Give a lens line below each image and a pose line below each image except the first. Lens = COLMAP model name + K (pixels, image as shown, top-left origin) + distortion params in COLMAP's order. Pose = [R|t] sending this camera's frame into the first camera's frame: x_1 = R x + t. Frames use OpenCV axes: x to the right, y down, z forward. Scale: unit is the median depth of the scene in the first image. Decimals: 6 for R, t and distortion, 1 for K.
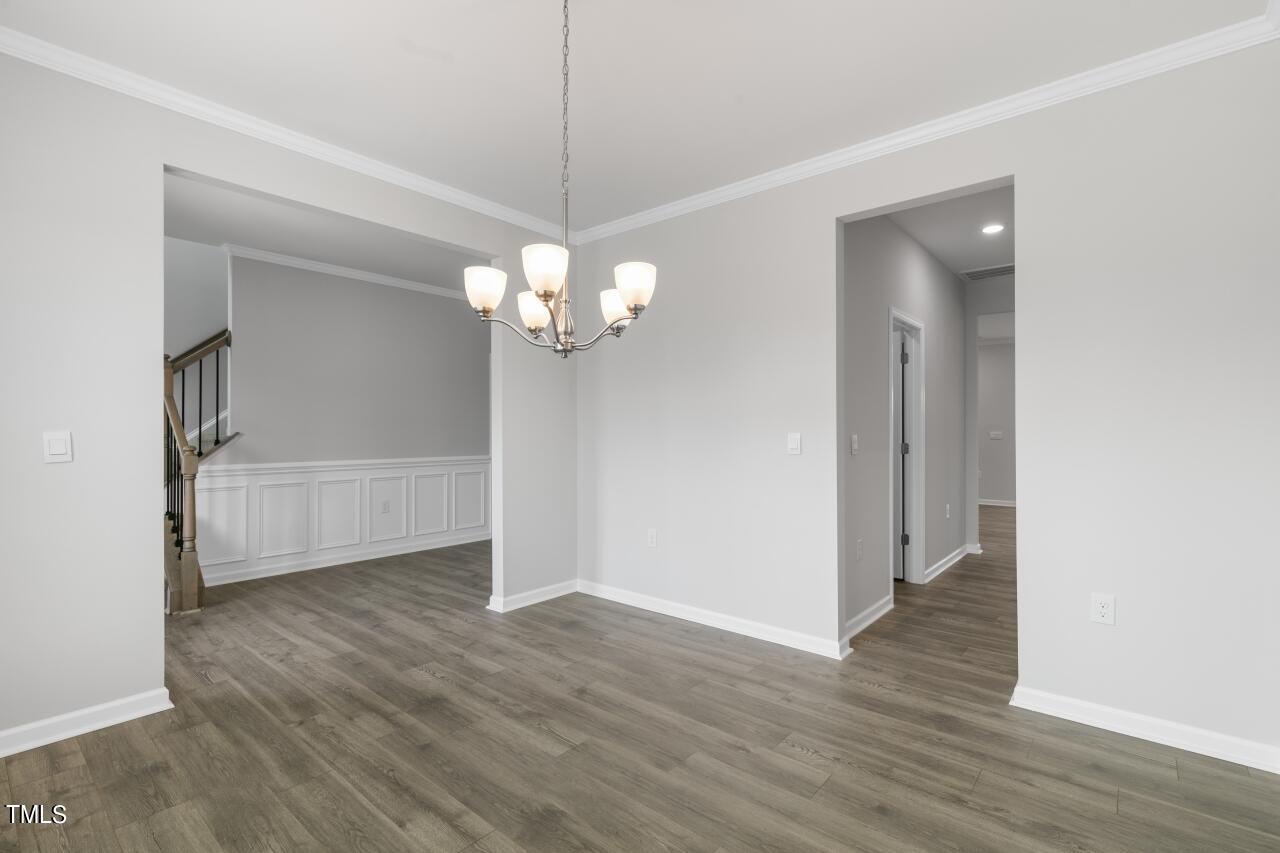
lens RADIAL K [[586.5, 0, 644.2], [0, 586.5, 428.5], [0, 0, 1]] dist [-0.001436, -0.000014]
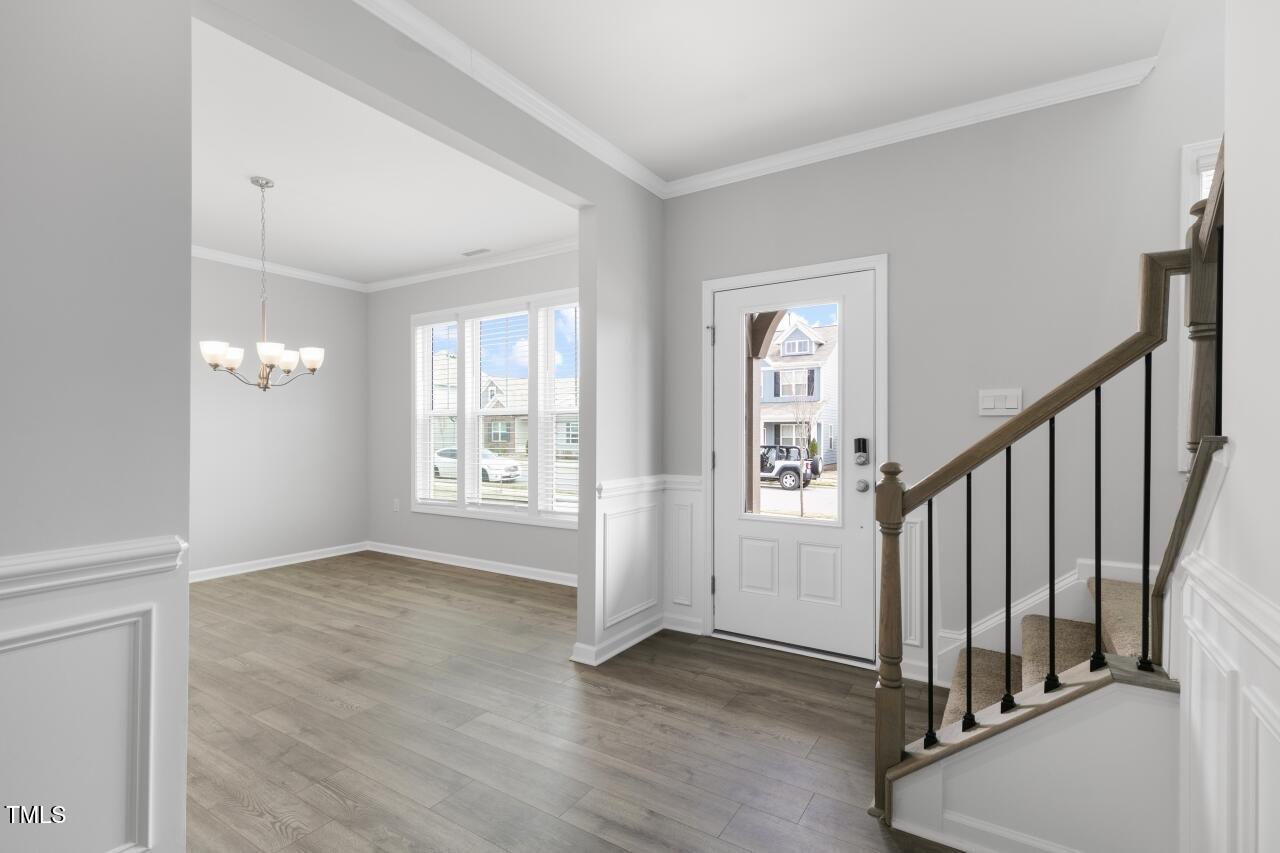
lens RADIAL K [[586.5, 0, 644.2], [0, 586.5, 428.5], [0, 0, 1]] dist [-0.001436, -0.000014]
pose [[-0.990046, 0.001198, -0.140739, -0.934392], [0.001765, 0.999991, -0.003904, 0.005179], [0.140733, -0.004114, -0.990039, 2.645104]]
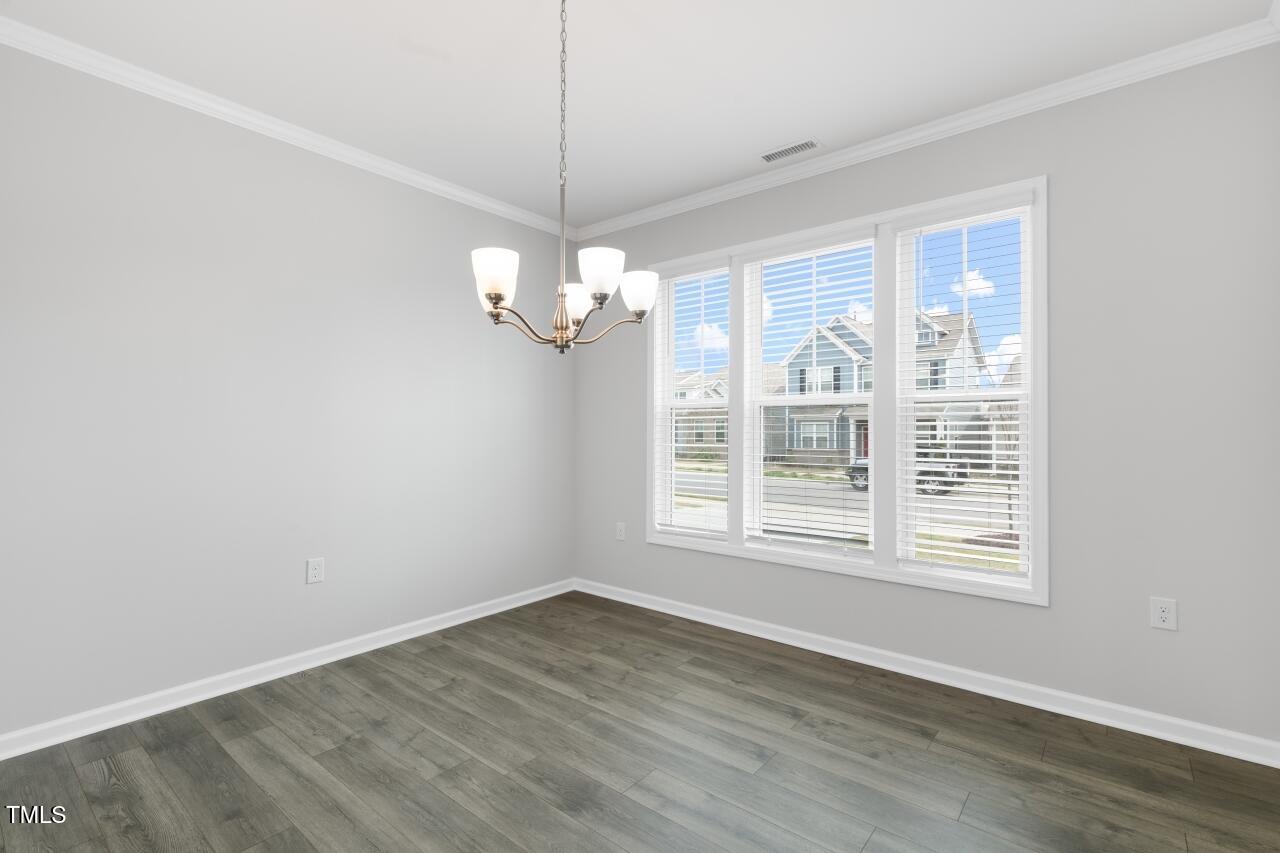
lens RADIAL K [[581.4, 0, 640.0], [0, 581.4, 417.7], [0, 0, 1]] dist [-0.001402, -0.000301]
pose [[-0.999878, -0.004750, -0.014866, -0.222311], [-0.004494, 0.999841, -0.017260, 0.002599], [0.014946, -0.017192, -0.999741, 1.741614]]
